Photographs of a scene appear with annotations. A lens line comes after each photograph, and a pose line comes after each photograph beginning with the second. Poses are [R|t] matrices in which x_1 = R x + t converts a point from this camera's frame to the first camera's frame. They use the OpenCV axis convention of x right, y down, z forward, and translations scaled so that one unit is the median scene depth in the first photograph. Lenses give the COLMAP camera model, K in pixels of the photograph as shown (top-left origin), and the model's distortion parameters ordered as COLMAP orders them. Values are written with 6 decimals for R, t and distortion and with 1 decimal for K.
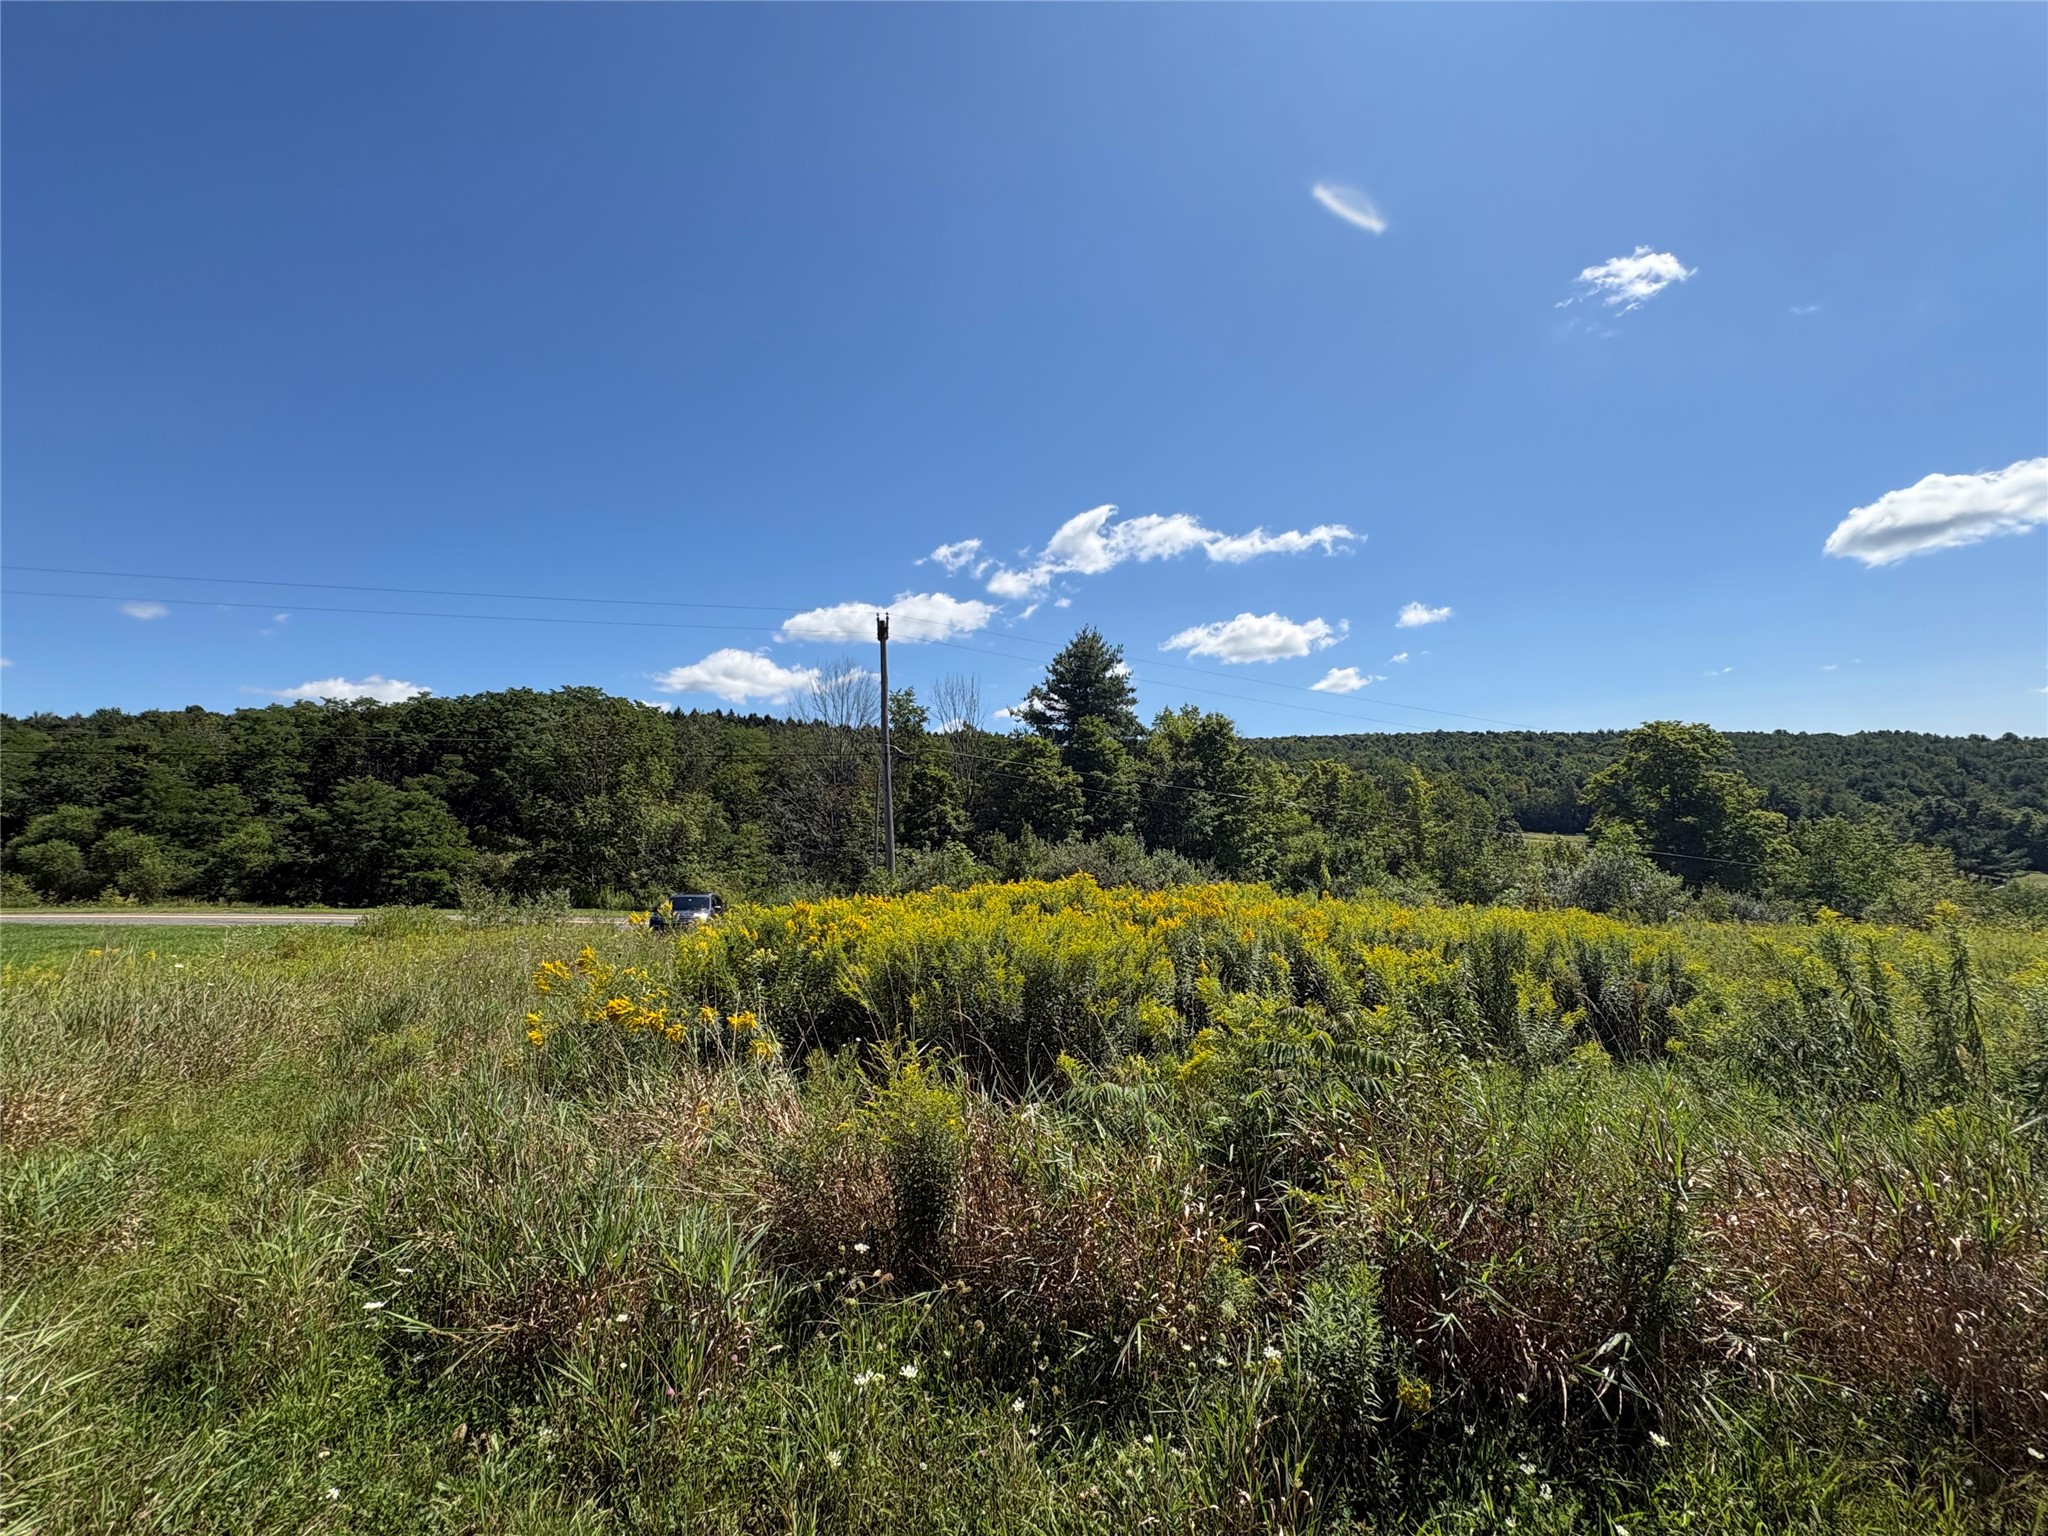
lens RADIAL K [[869.4, 0, 1035.9], [0, 869.4, 768.1], [0, 0, 1]] dist [0.002779, 0.000604]
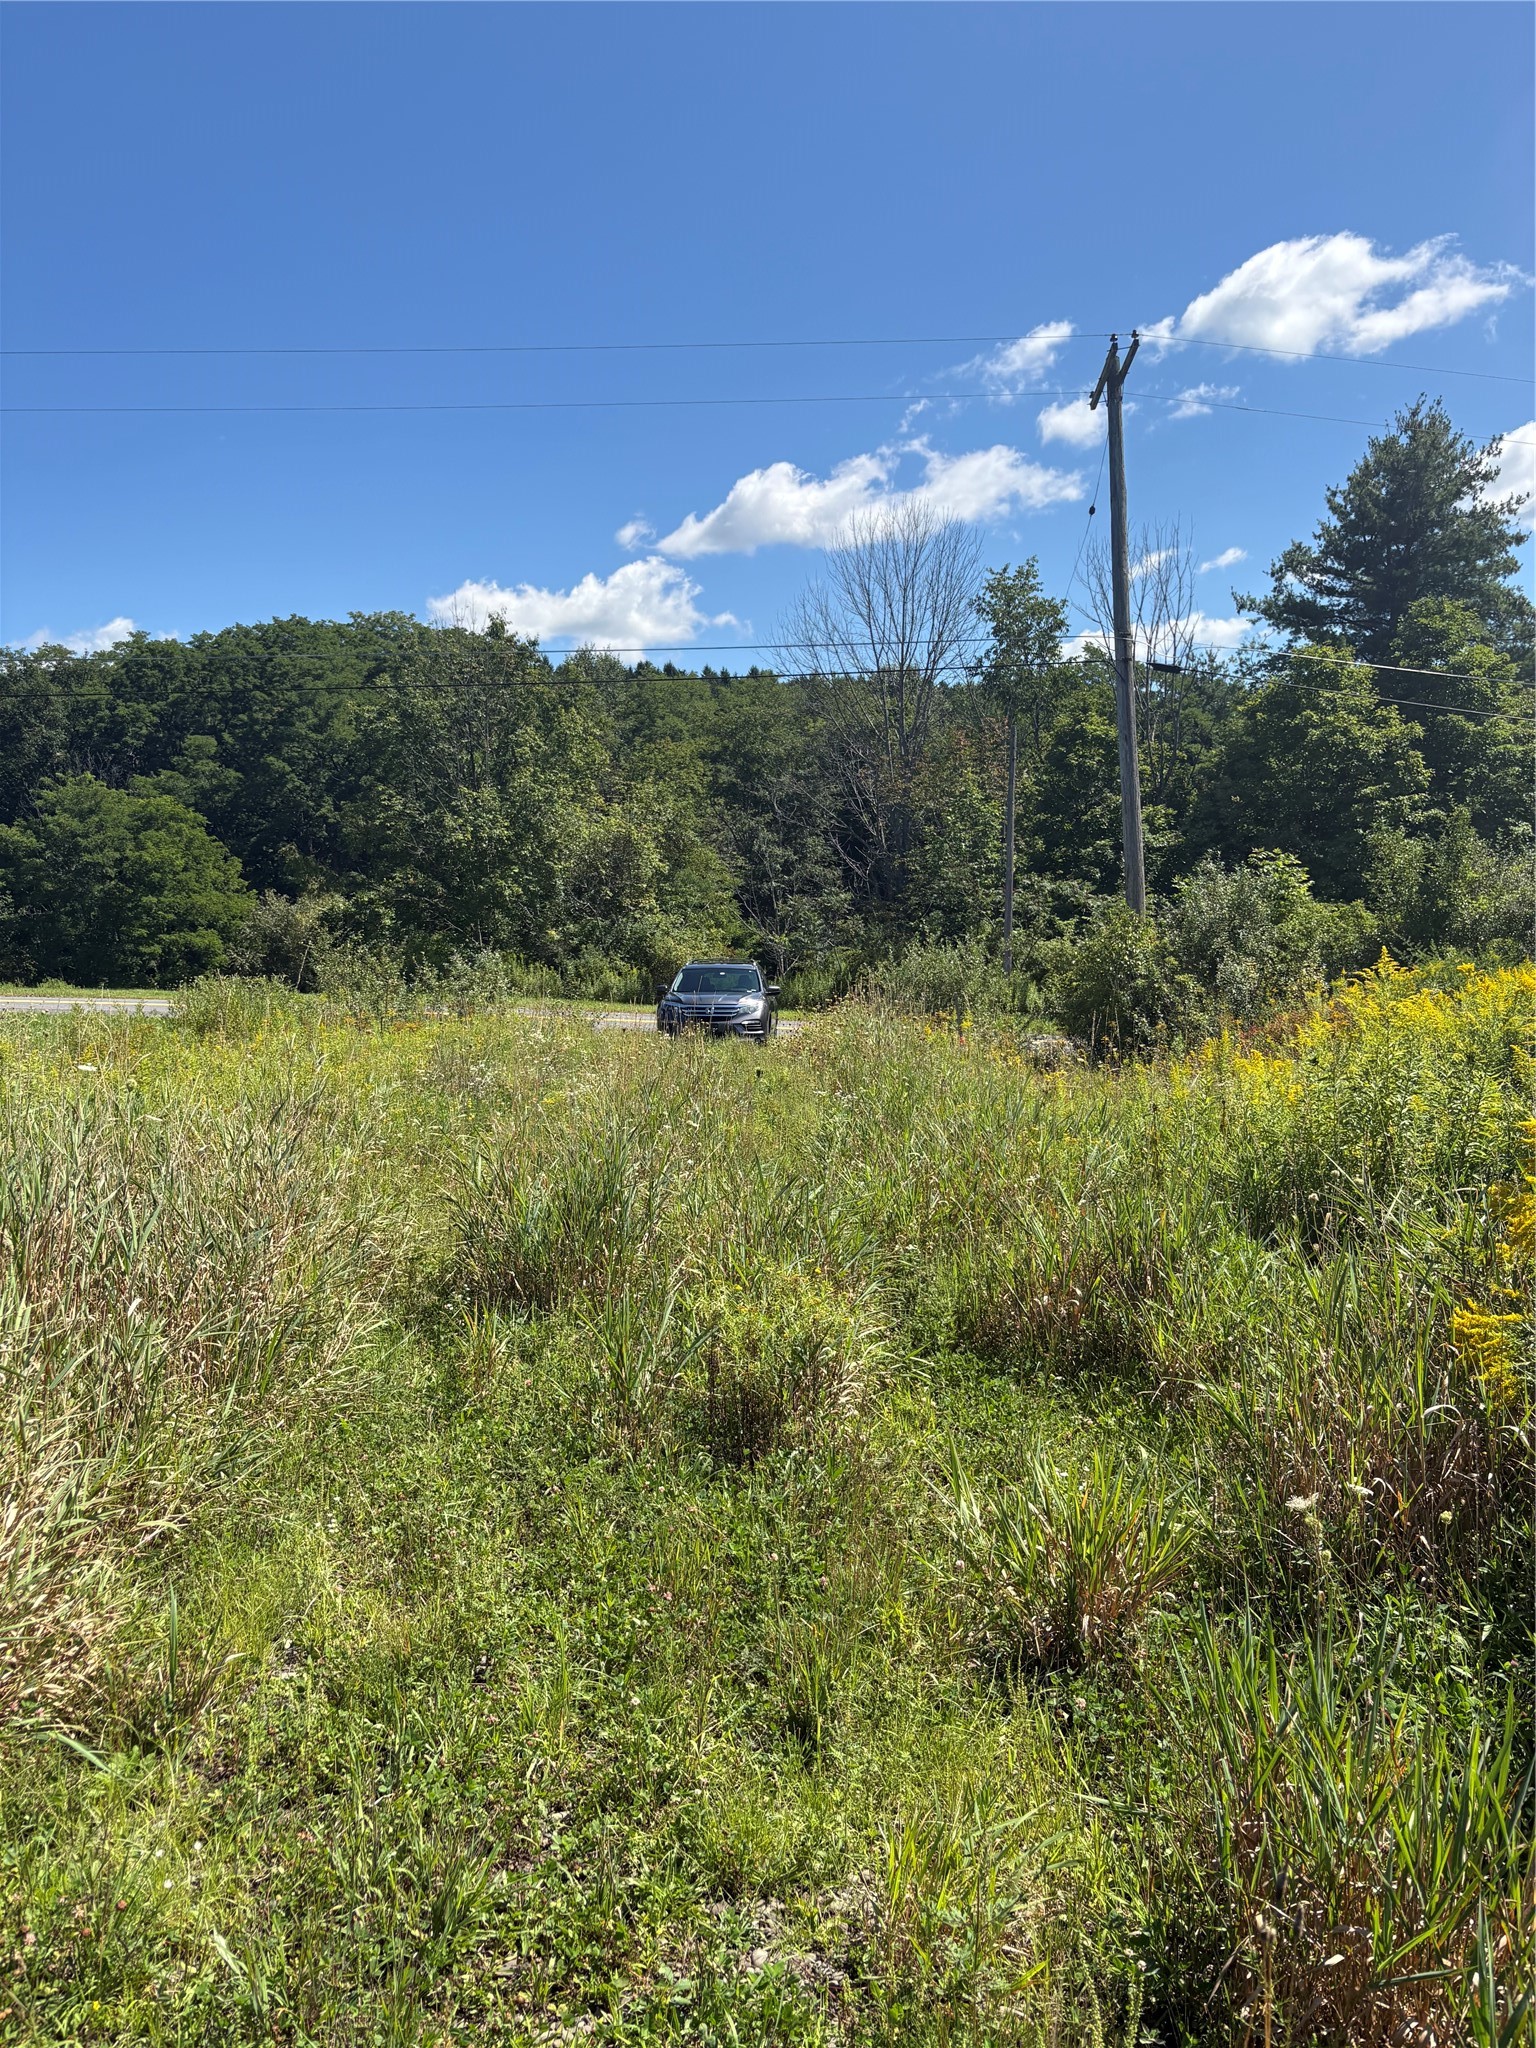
lens RADIAL K [[1541.5, 0, 768.6], [0, 1541.5, 1032.0], [0, 0, 1]] dist [0.002731, -0.000112]
pose [[0.976396, 0.011108, -0.215703, -0.096654], [0.026491, 0.984978, 0.170637, 0.017913], [0.214358, -0.172323, 0.961434, 0.074031]]
